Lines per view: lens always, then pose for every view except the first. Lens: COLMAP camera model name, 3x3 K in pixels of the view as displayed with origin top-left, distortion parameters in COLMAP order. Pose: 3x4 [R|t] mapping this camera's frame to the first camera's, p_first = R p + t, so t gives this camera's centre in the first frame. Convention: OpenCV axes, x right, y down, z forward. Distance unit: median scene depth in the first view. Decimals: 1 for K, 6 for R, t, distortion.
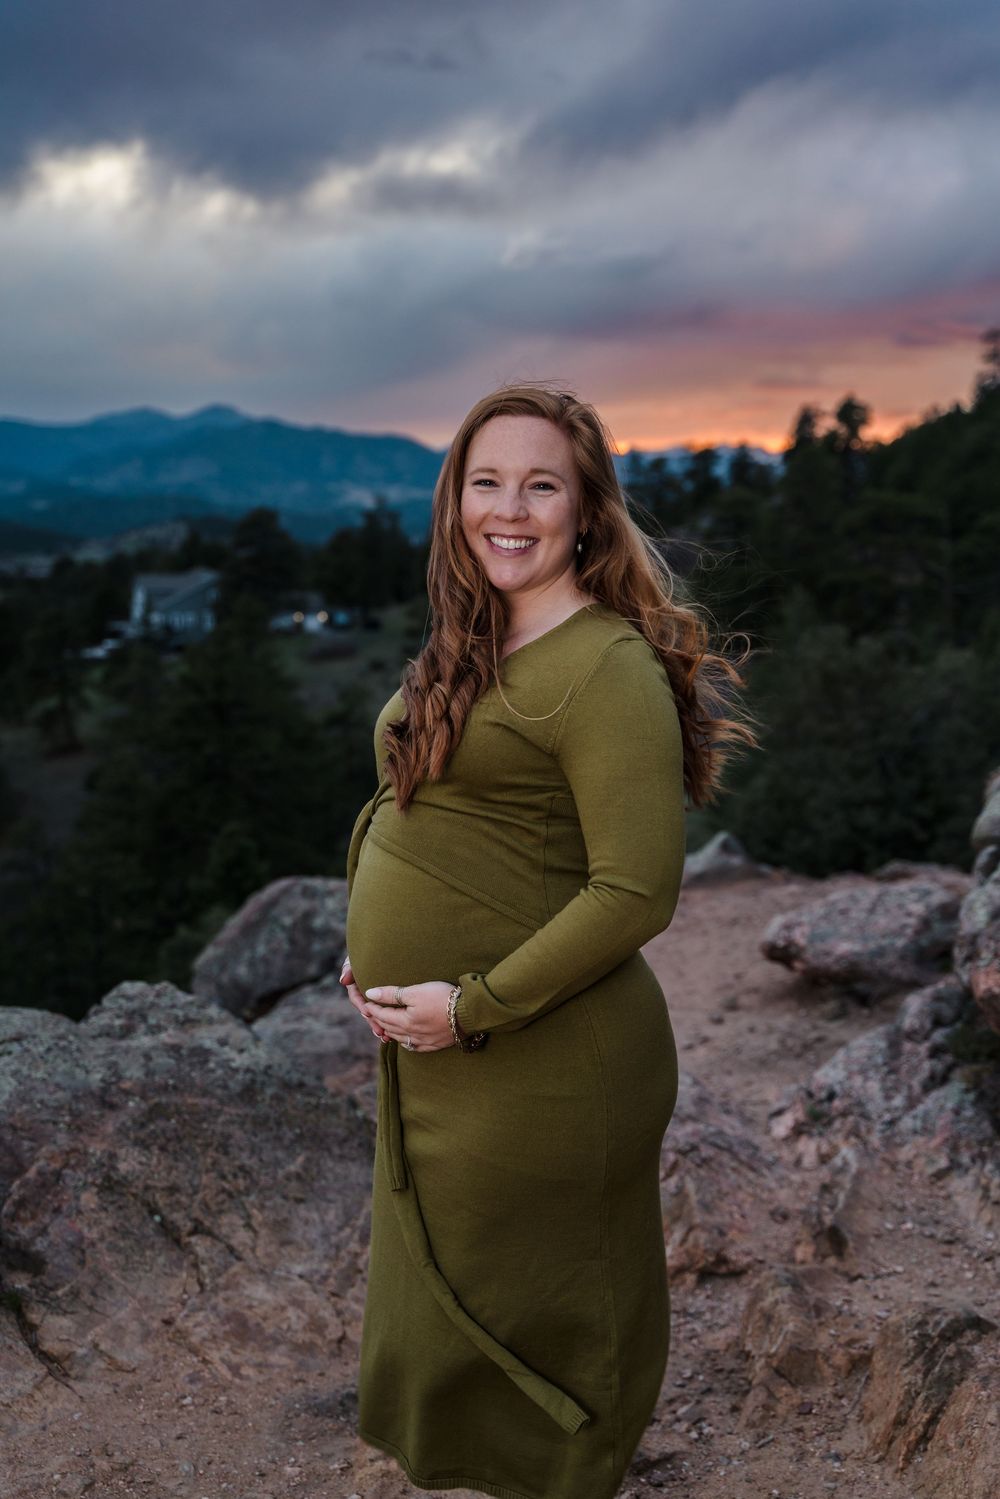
lens RADIAL K [[1779.3, 0, 499.9], [0, 1779.3, 742.3], [0, 0, 1]] dist [0.037180, 0.000000]
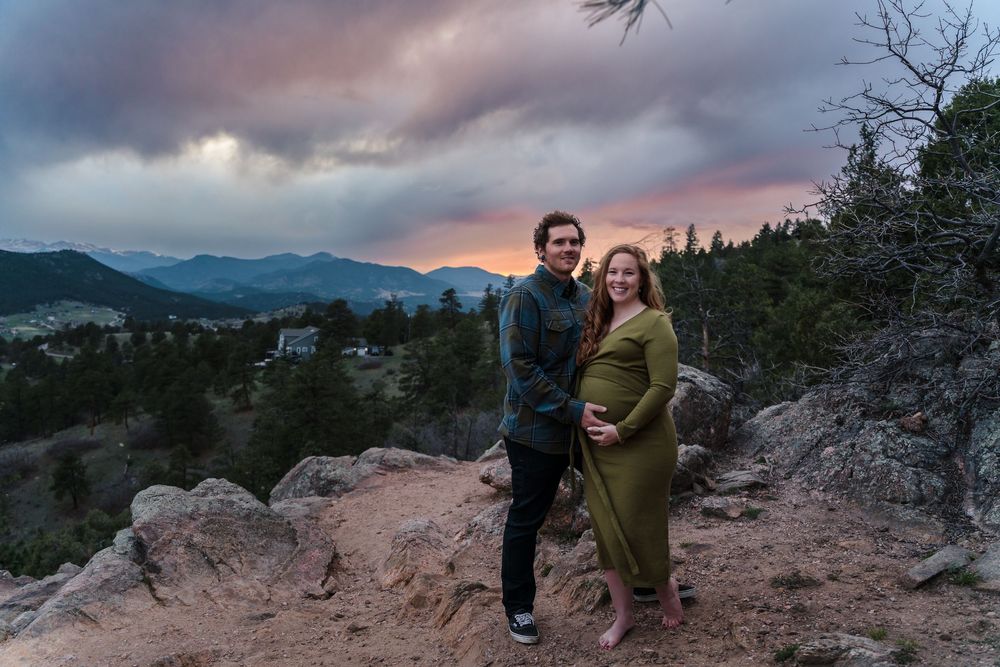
lens RADIAL K [[832.7, 0, 499.6], [0, 832.7, 337.1], [0, 0, 1]] dist [-0.057825, 0.011810]
pose [[0.998586, 0.017400, 0.050238, 0.072132], [-0.012919, 0.996020, -0.088184, 0.013261], [-0.051572, 0.087410, 0.994837, -0.118859]]
